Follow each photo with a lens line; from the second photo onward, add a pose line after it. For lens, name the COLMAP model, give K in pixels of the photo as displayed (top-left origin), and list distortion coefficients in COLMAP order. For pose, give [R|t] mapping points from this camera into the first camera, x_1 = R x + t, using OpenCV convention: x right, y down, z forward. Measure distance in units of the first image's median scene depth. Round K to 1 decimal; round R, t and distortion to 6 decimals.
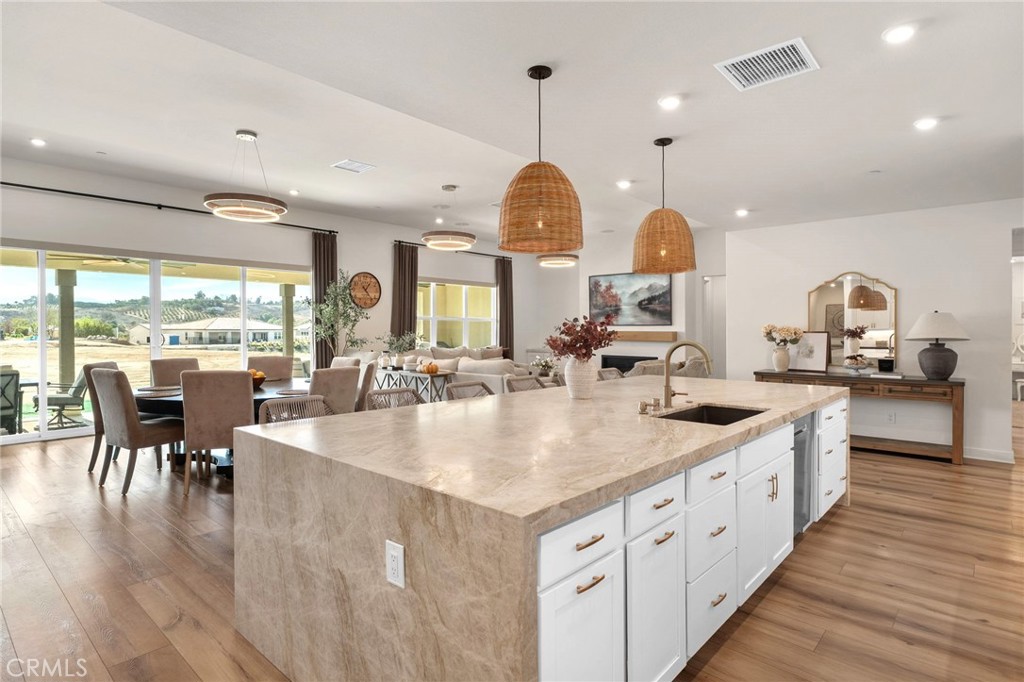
lens RADIAL K [[571.3, 0, 514.9], [0, 571.3, 339.1], [0, 0, 1]] dist [0.007117, -0.000327]
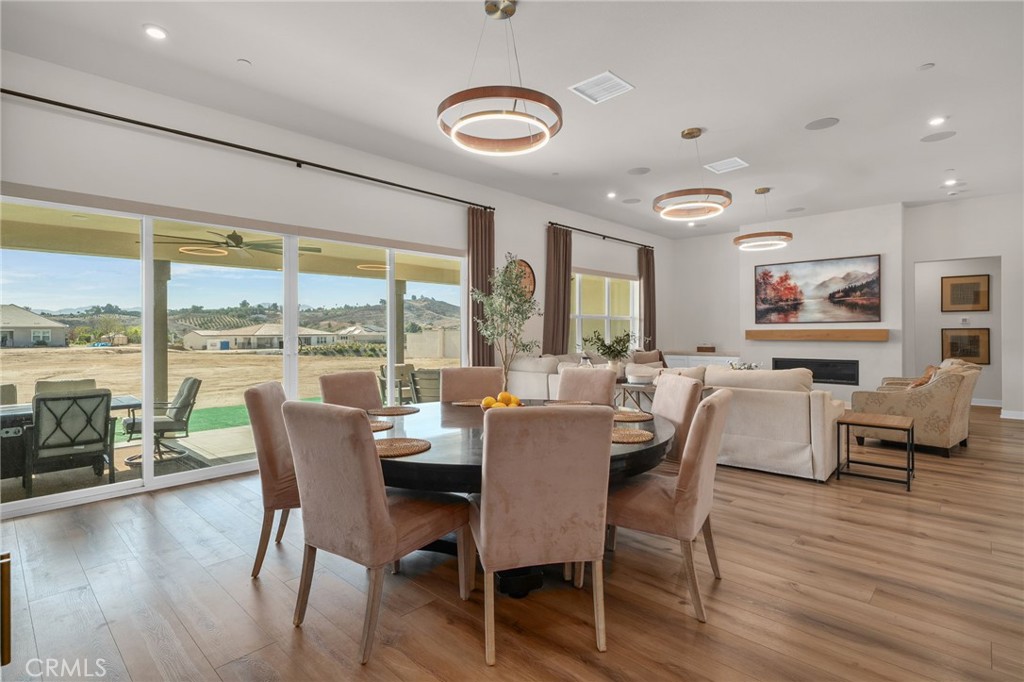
lens RADIAL K [[515.9, 0, 518.9], [0, 515.9, 335.8], [0, 0, 1]] dist [-0.001064, 0.001066]
pose [[0.999922, -0.009882, -0.007664, -0.231804], [0.009798, 0.999892, -0.010982, -0.000434], [0.007772, 0.010906, 0.999910, 0.237996]]
